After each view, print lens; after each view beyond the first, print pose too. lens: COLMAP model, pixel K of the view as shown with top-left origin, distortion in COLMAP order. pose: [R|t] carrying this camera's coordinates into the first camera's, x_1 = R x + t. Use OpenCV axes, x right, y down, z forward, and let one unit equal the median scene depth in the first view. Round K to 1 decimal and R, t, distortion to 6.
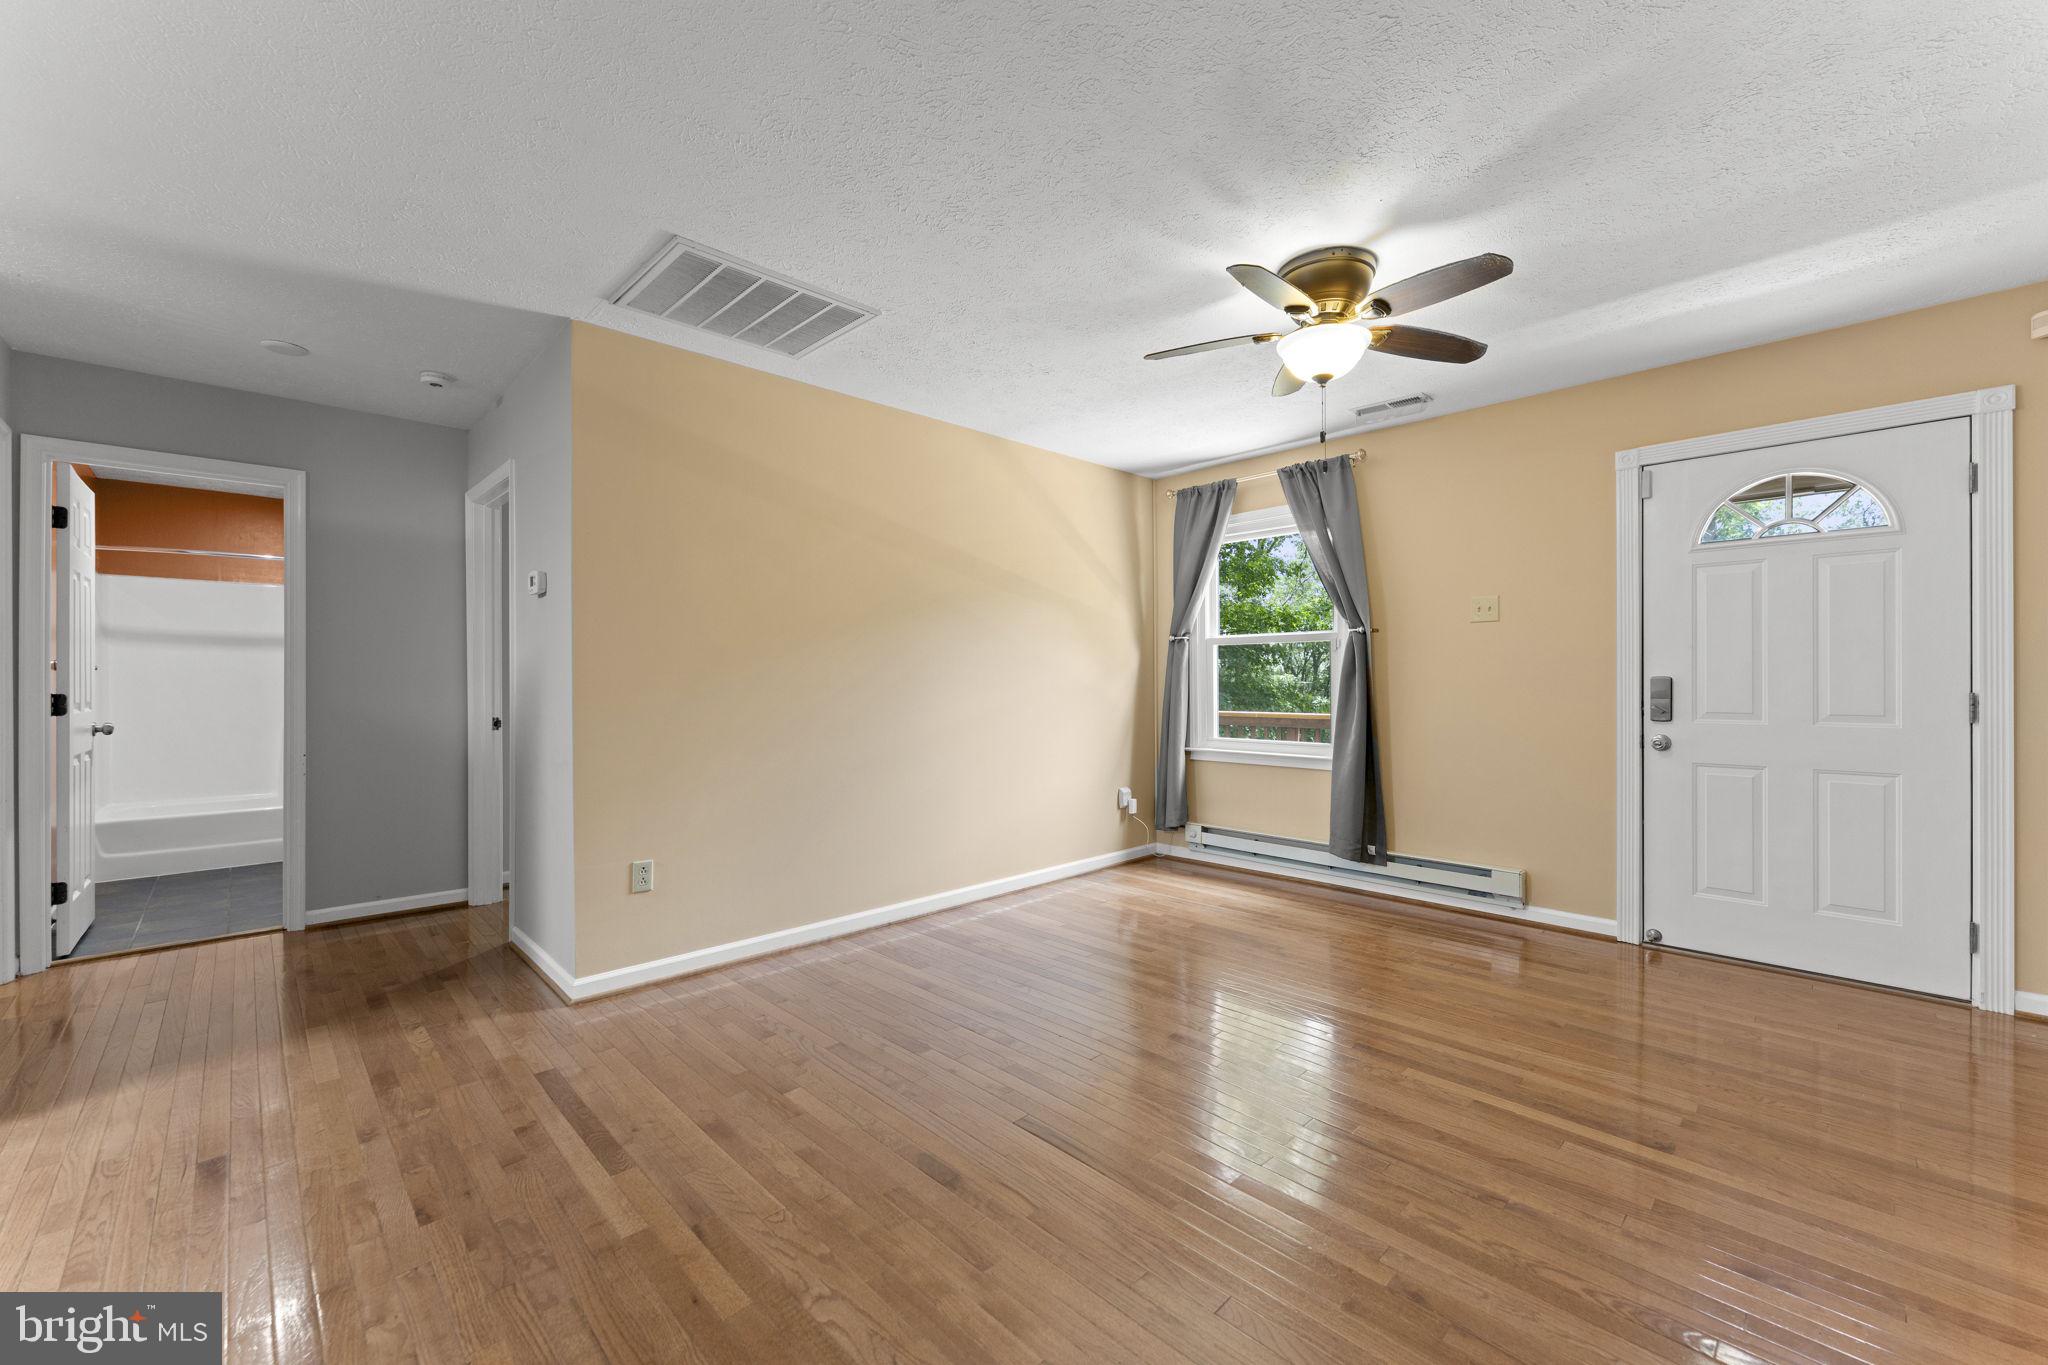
lens RADIAL K [[816.2, 0, 1026.2], [0, 816.2, 684.0], [0, 0, 1]] dist [0.002179, 0.000067]
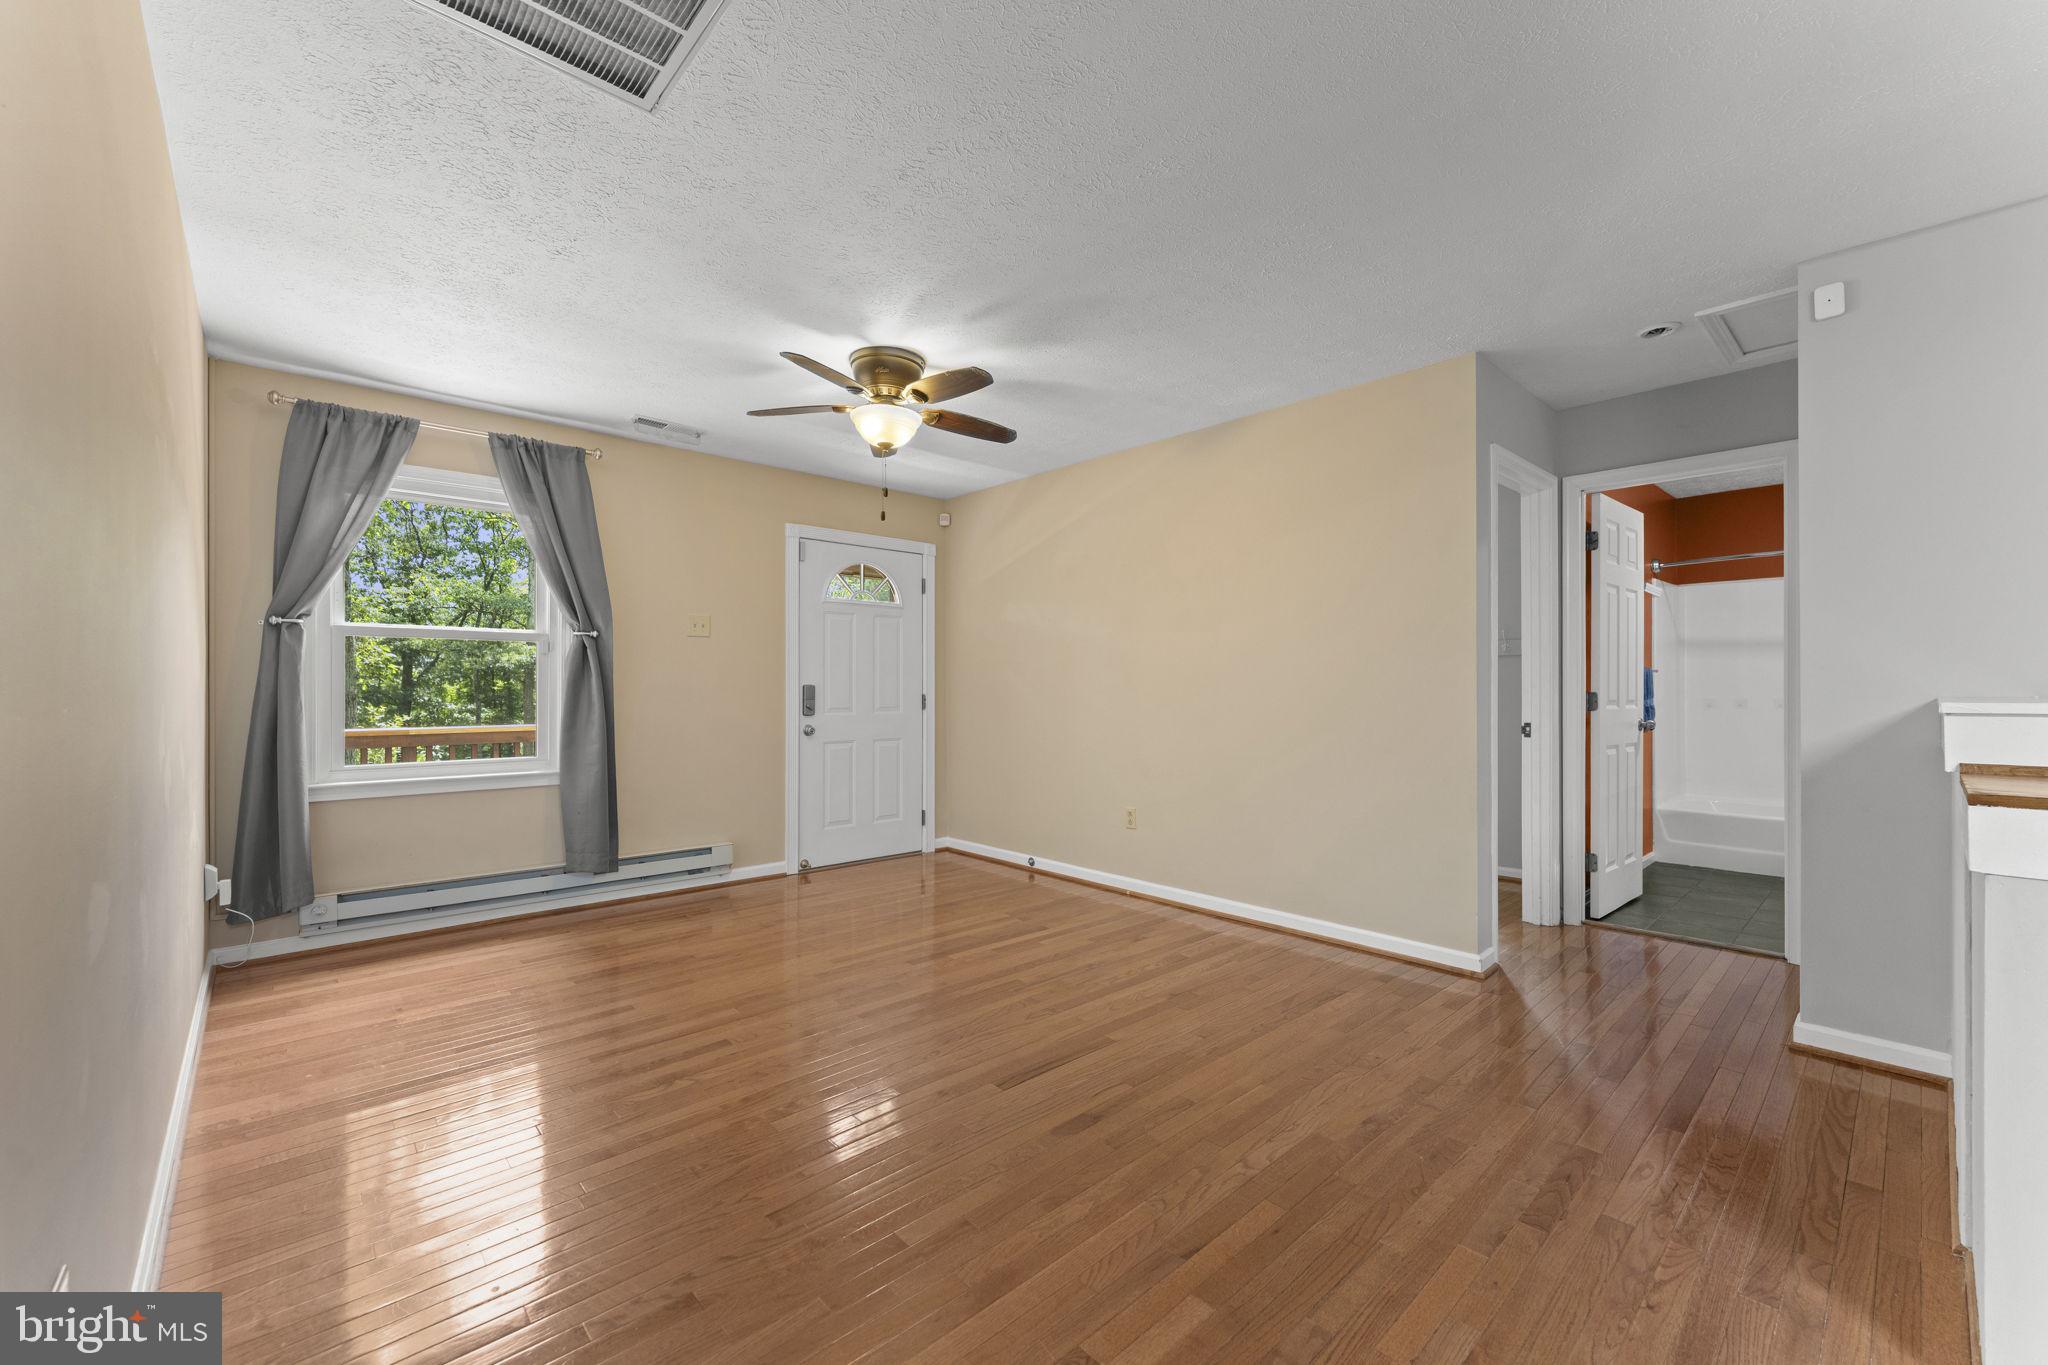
lens RADIAL K [[816.2, 0, 1026.2], [0, 816.2, 684.0], [0, 0, 1]] dist [0.002179, 0.000067]
pose [[0.032323, 0.008379, 0.999442, -0.642005], [0.003243, 0.999959, -0.008488, 0.003224], [-0.999472, 0.003516, 0.032294, 0.541223]]
